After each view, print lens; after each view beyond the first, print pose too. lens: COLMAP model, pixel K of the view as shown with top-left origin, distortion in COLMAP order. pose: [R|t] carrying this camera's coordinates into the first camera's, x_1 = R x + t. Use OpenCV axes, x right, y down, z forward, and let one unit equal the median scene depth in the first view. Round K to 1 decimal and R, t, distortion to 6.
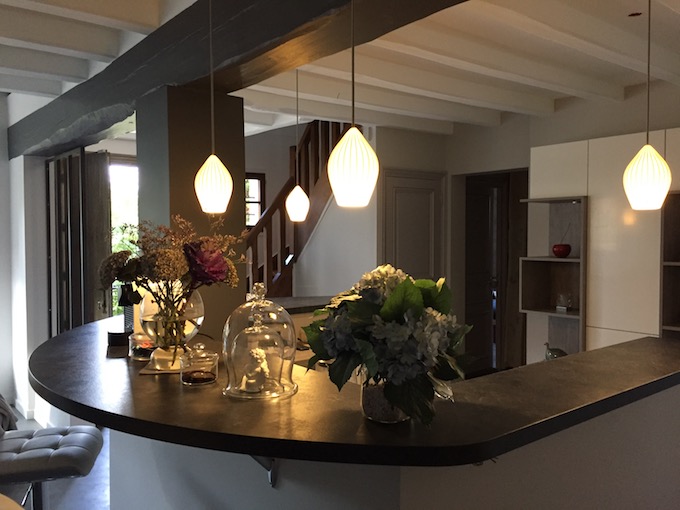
lens RADIAL K [[591.5, 0, 340.0], [0, 591.5, 255.0], [0, 0, 1]] dist [-0.001647, -0.000625]
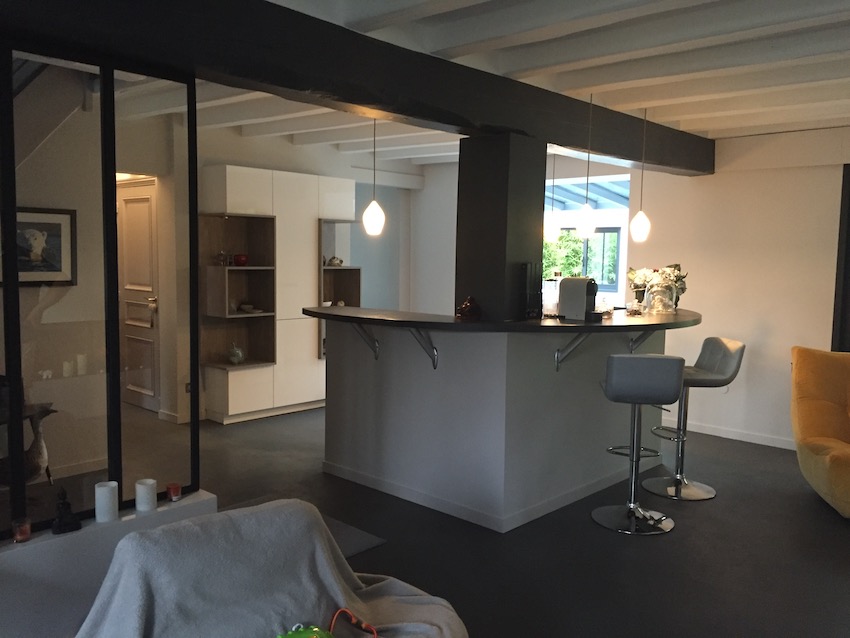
lens RADIAL K [[739.4, 0, 425.0], [0, 739.4, 319.0], [0, 0, 1]] dist [-0.001647, -0.000625]
pose [[-0.149575, -0.095270, 0.984150, -1.101799], [0.012858, 0.995076, 0.098282, -0.029813], [-0.988667, 0.027355, -0.147613, 0.850508]]
